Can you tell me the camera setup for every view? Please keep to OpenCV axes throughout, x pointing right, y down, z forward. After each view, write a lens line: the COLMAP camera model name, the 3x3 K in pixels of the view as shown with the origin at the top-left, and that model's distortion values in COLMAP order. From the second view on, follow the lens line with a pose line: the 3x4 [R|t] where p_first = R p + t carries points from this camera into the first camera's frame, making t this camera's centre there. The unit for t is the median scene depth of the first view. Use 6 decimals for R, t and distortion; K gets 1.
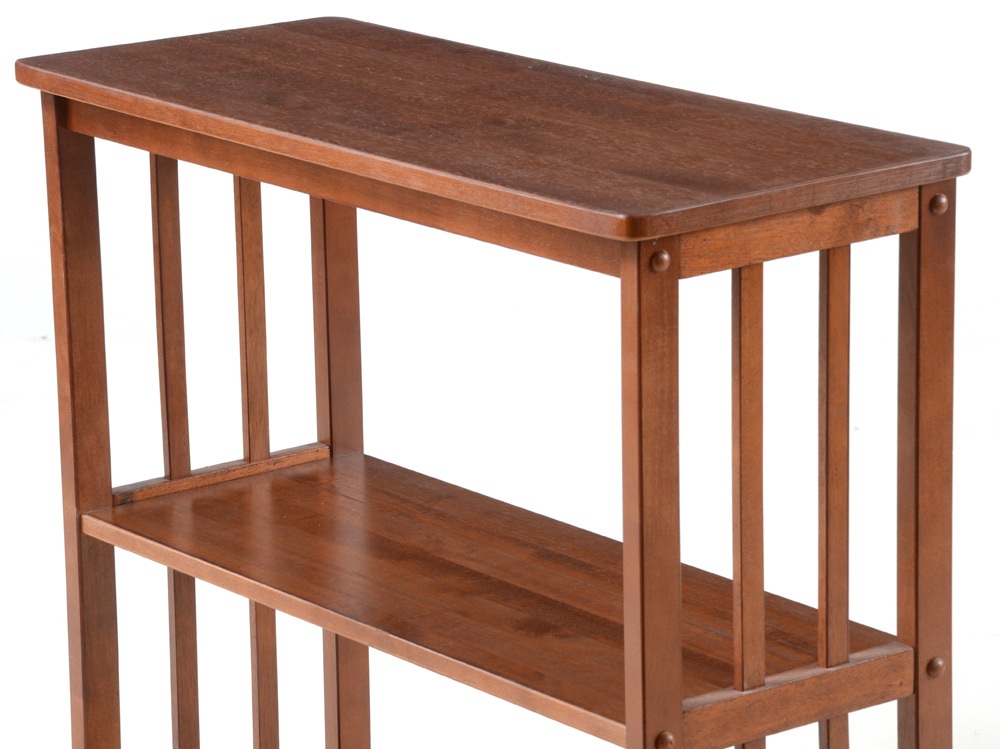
lens RADIAL K [[4191.6, 0, 502.4], [0, 4191.6, 390.0], [0, 0, 1]] dist [1.071168, 0.000000]
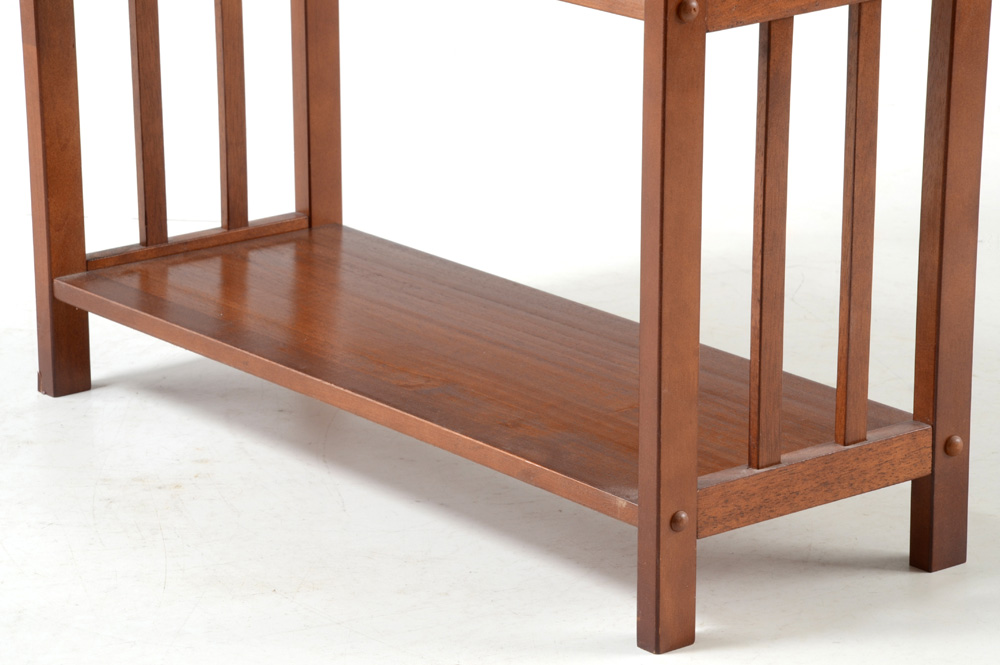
lens RADIAL K [[3740.7, 0, 501.6], [0, 3740.7, 356.4], [0, 0, 1]] dist [1.137706, 0.000000]
pose [[0.999481, 0.011095, 0.030255, -0.024438], [-0.012398, 0.998989, 0.043218, 0.118438], [-0.029745, -0.043571, 0.998607, 0.177611]]
